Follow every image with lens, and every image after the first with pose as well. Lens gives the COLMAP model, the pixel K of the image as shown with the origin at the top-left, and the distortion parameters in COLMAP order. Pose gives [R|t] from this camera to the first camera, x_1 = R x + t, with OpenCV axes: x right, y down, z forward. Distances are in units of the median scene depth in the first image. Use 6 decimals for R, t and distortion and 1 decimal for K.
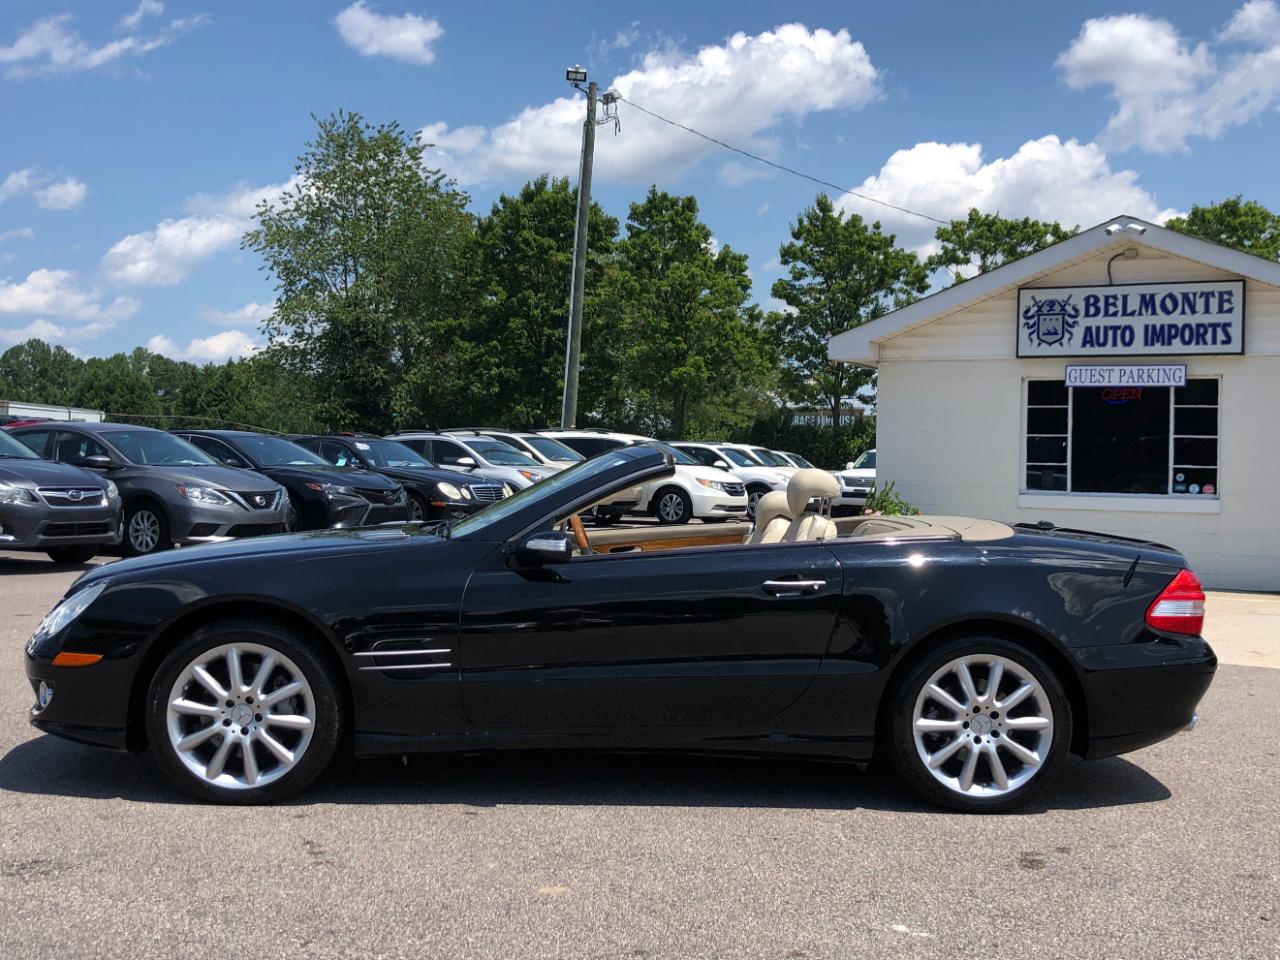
lens RADIAL K [[1500.0, 0, 641.9], [0, 1500.0, 480.4], [0, 0, 1]] dist [0.174892, -0.580919]
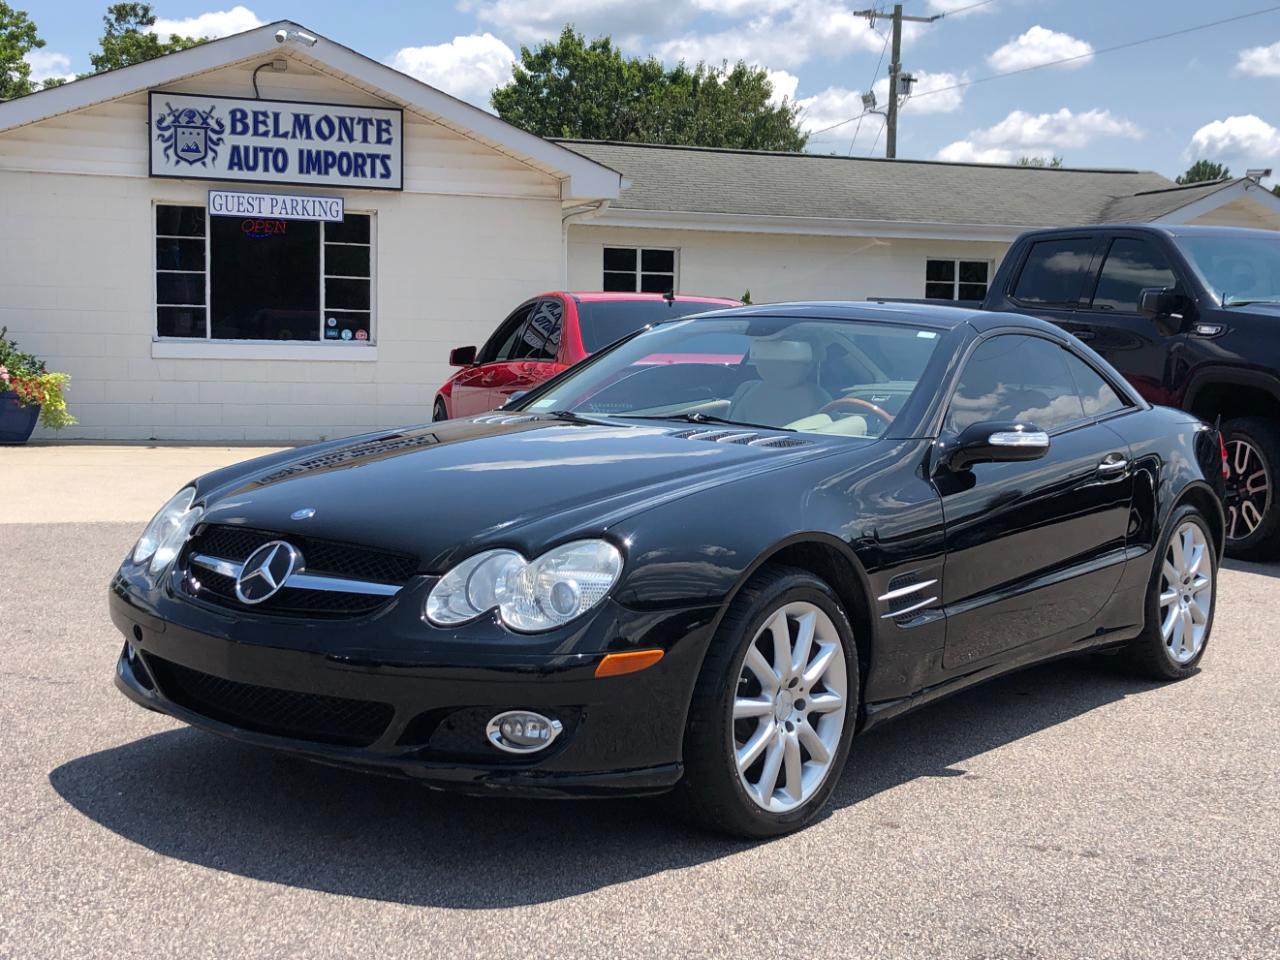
lens RADIAL K [[1692.6, 0, 644.3], [0, 1692.6, 472.4], [0, 0, 1]] dist [0.188047, -0.702707]
pose [[0.657734, -0.071774, 0.749823, -0.294458], [0.000719, 0.995509, 0.094661, -0.008852], [-0.753250, -0.061722, 0.654832, 0.179772]]
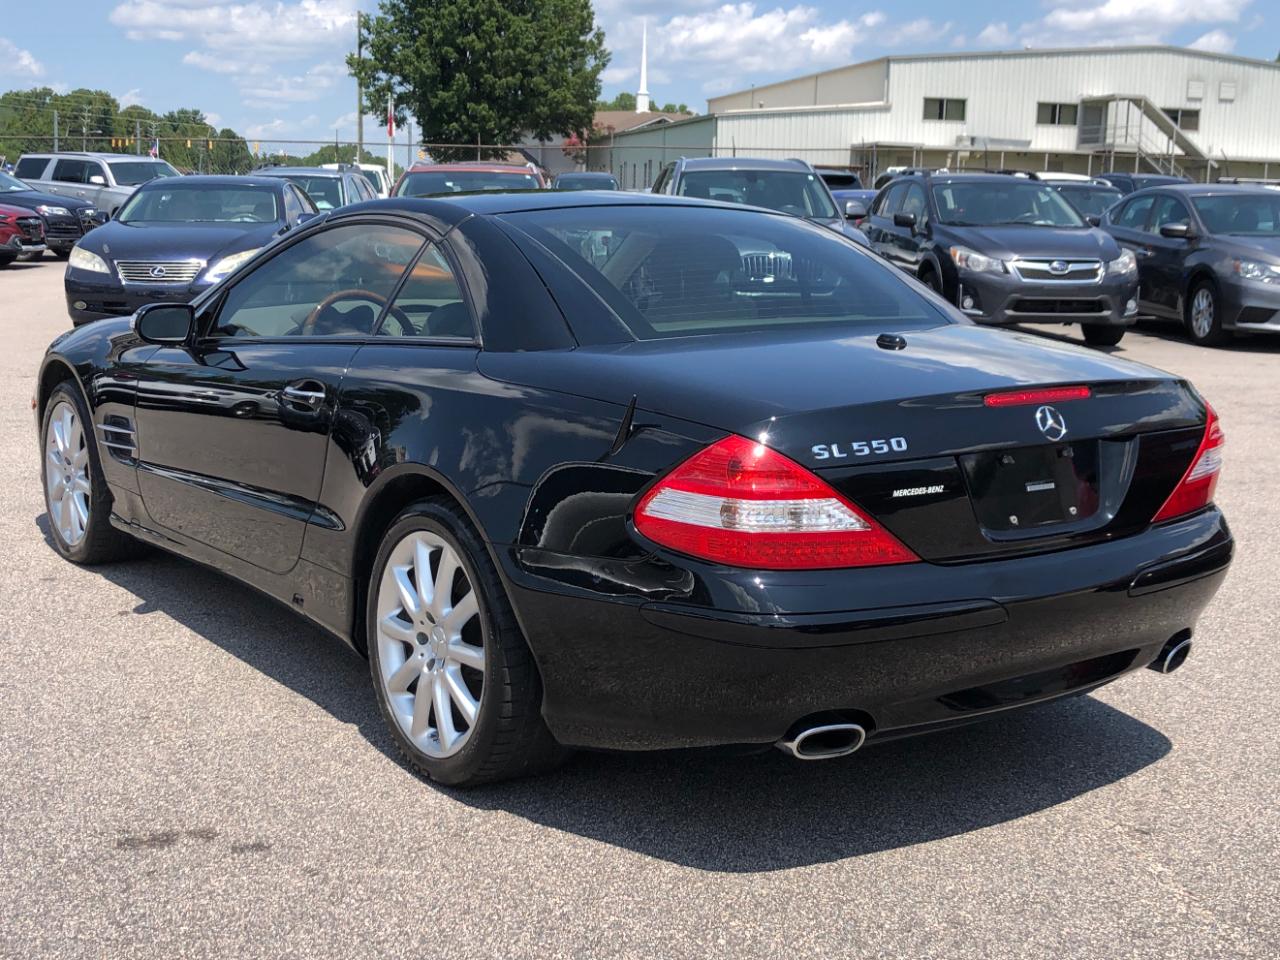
lens RADIAL K [[1612.3, 0, 639.0], [0, 1612.3, 479.5], [0, 0, 1]] dist [0.191287, -0.653478]
pose [[0.520654, 0.132131, -0.843481, 0.280593], [-0.016889, 0.989352, 0.144556, -0.001246], [0.853600, -0.061019, 0.517342, 0.248605]]
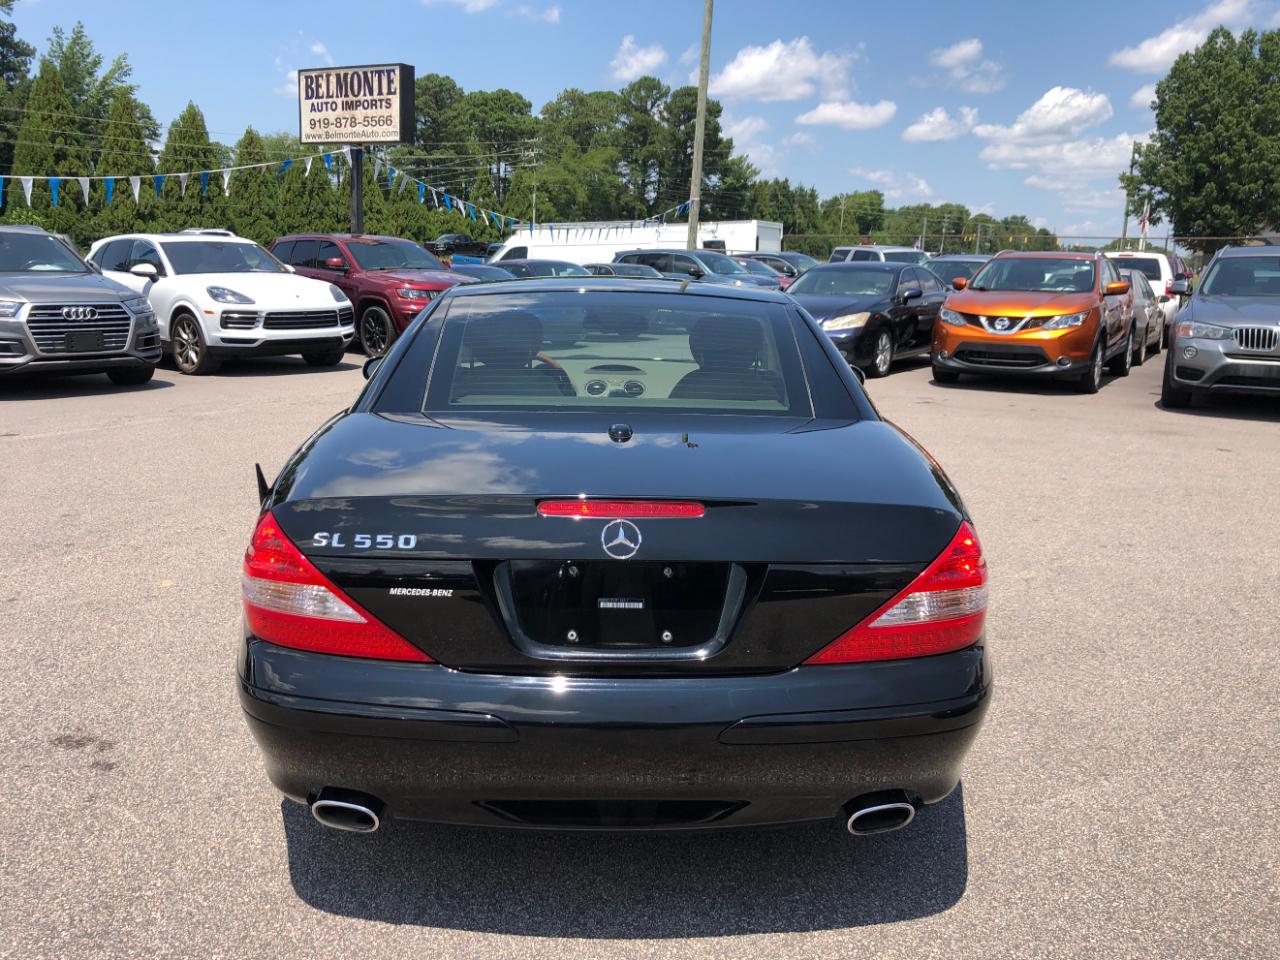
lens RADIAL K [[1077.0, 0, 637.9], [0, 1077.0, 472.7], [0, 0, 1]] dist [0.027558, -0.016010]
pose [[-0.051645, 0.169301, -0.984210, 0.255726], [-0.039925, 0.984388, 0.171427, -0.008915], [0.997867, 0.048148, -0.044079, 0.407202]]
